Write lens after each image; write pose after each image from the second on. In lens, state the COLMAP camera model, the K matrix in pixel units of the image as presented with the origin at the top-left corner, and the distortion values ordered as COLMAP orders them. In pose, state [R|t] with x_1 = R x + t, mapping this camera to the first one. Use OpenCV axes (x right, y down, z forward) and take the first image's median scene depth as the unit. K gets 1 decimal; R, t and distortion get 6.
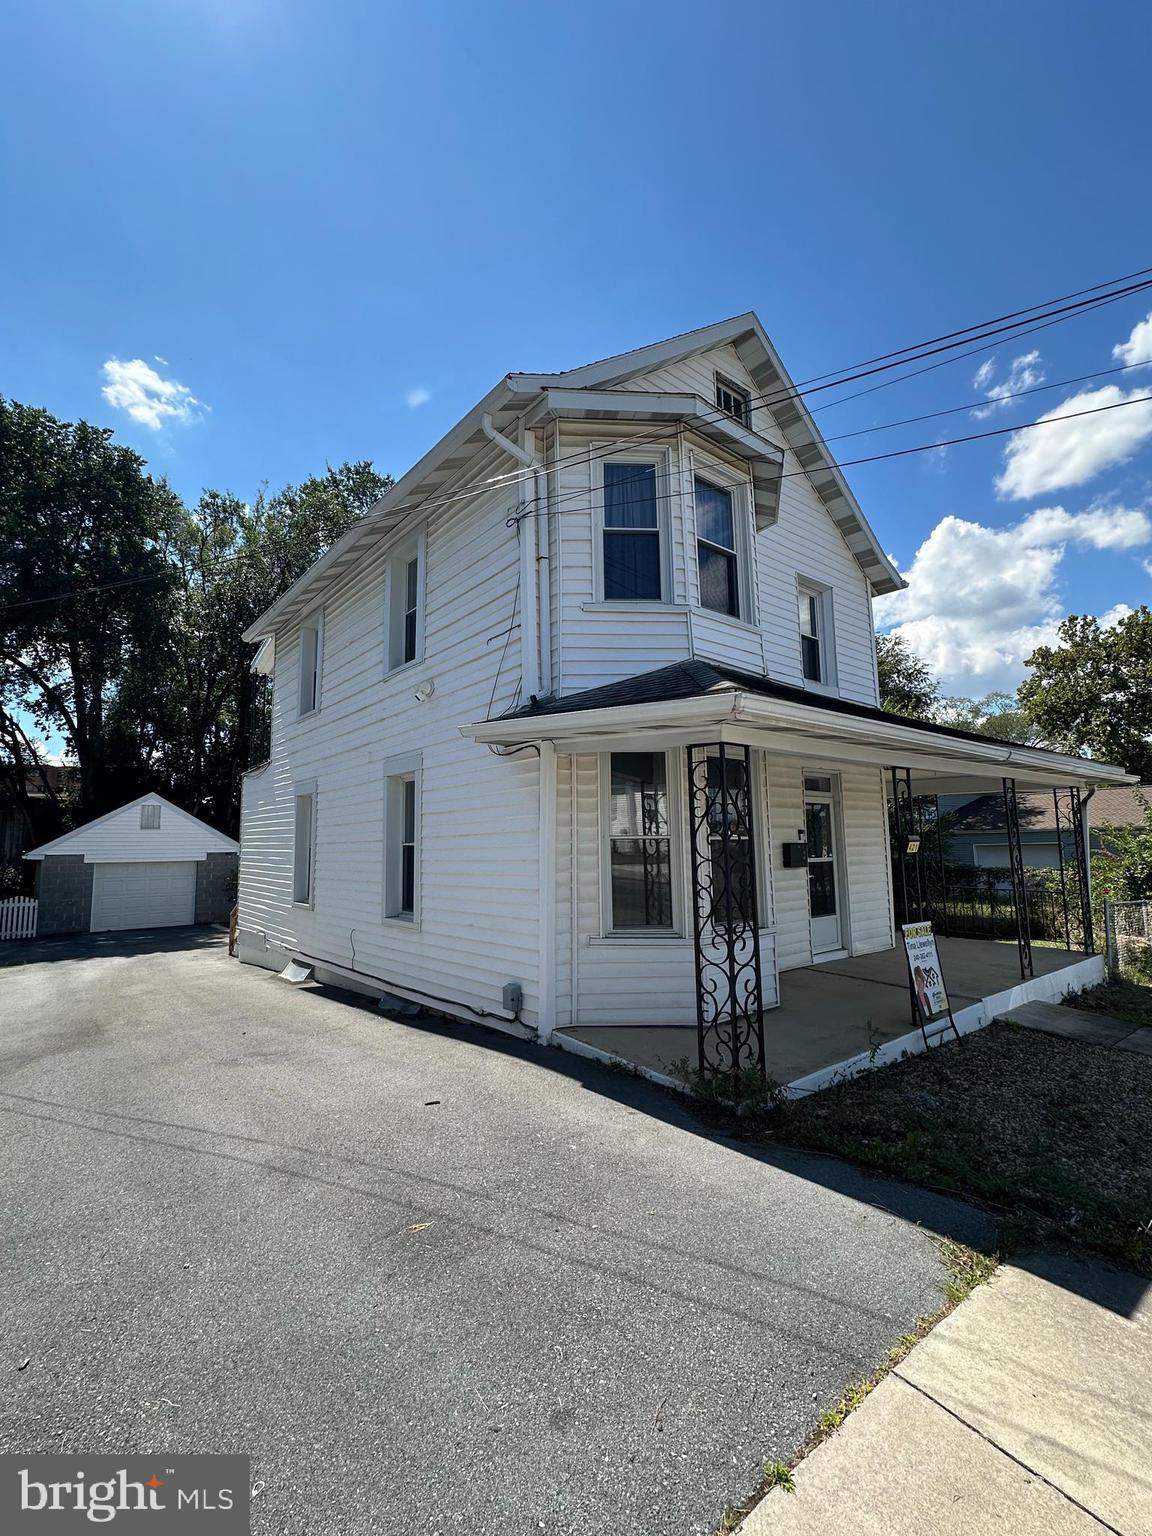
lens RADIAL K [[673.5, 0, 576.6], [0, 673.5, 770.0], [0, 0, 1]] dist [-0.003591, 0.000925]
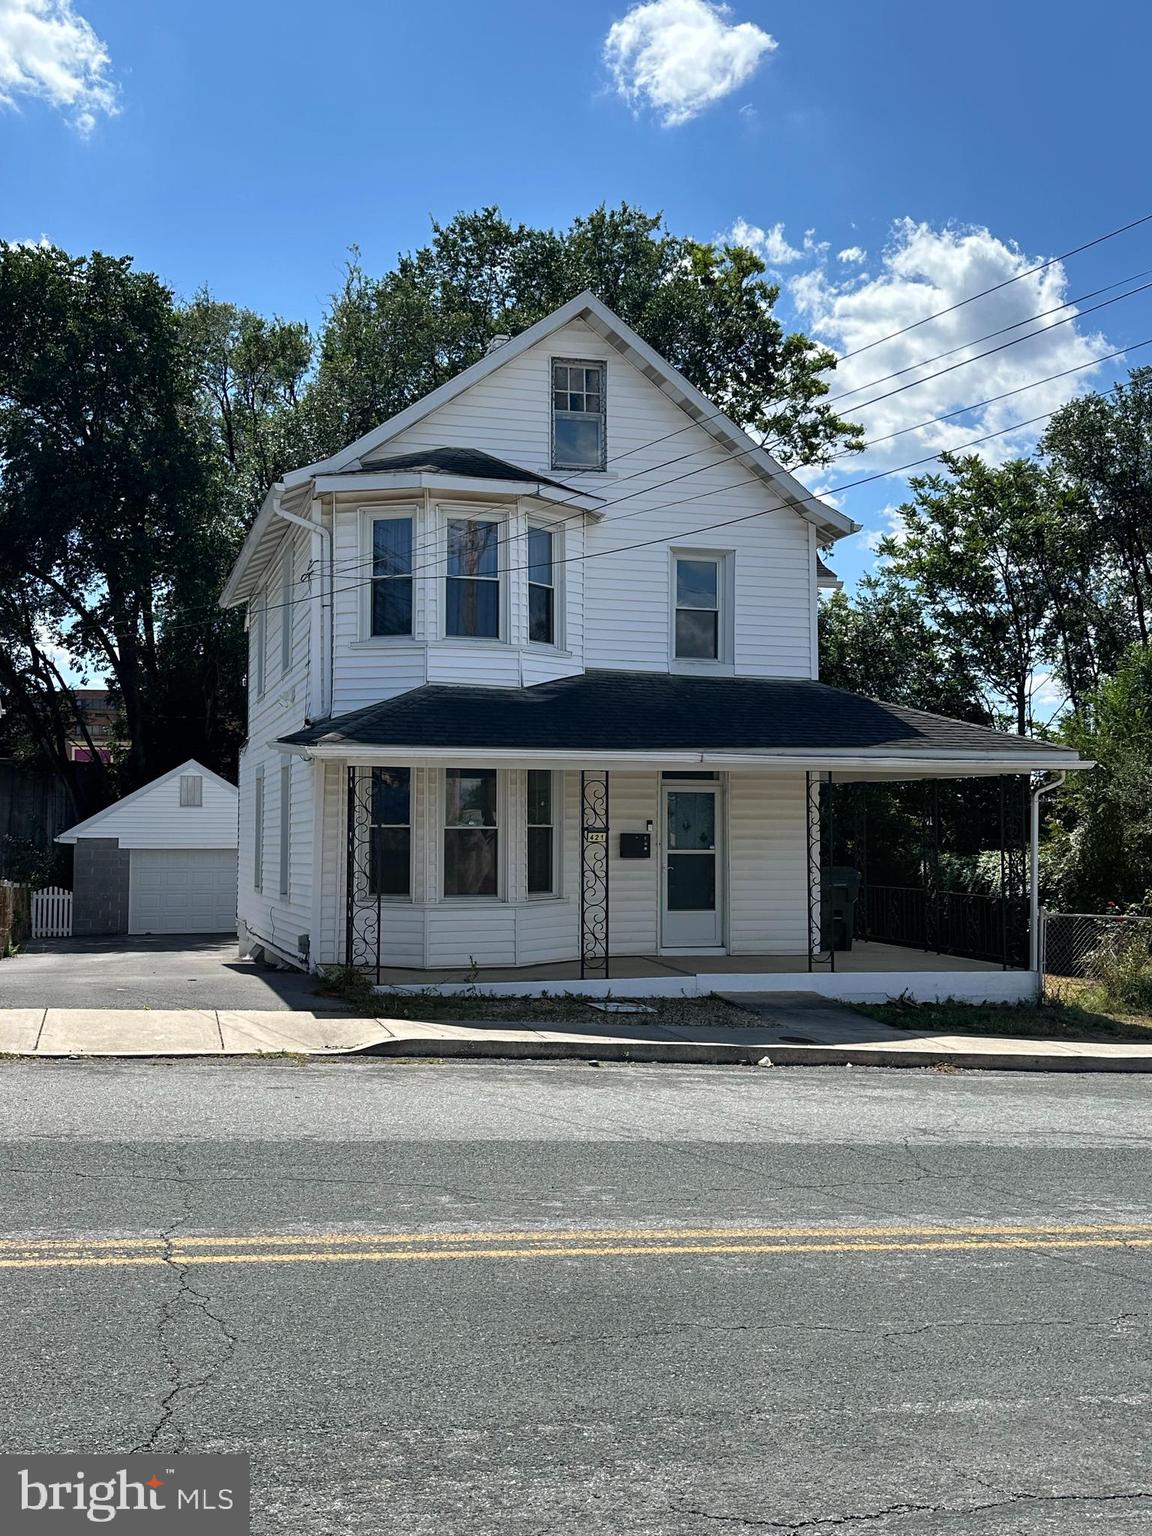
lens RADIAL K [[1462.4, 0, 540.4], [0, 1462.4, 764.3], [0, 0, 1]] dist [0.105822, 0.000000]
pose [[0.921223, -0.003033, -0.389024, 0.413864], [0.027515, 0.997973, 0.057375, -0.048859], [0.388062, -0.063559, 0.919439, -0.415095]]
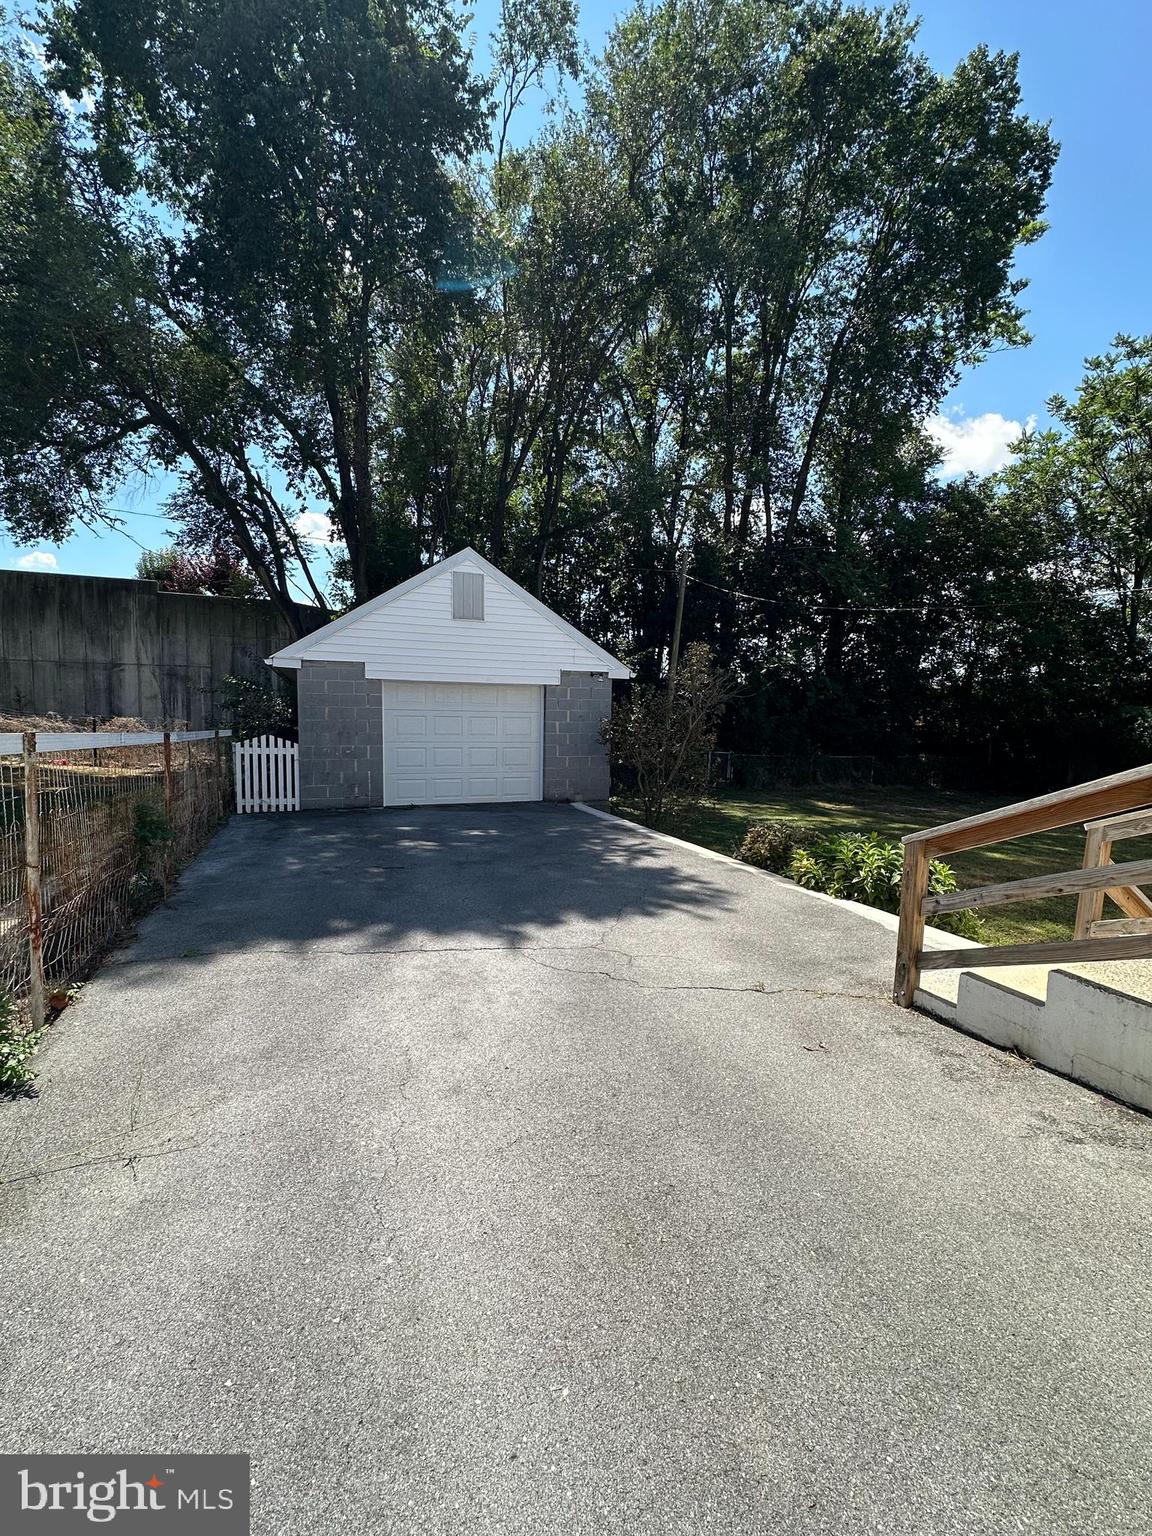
lens RADIAL K [[673.5, 0, 574.8], [0, 673.5, 772.0], [0, 0, 1]] dist [-0.003591, 0.000925]
pose [[0.947558, 0.058221, -0.314237, -0.401116], [0.006589, 0.979498, 0.201346, 0.103544], [0.319517, -0.192858, 0.927747, 0.541188]]
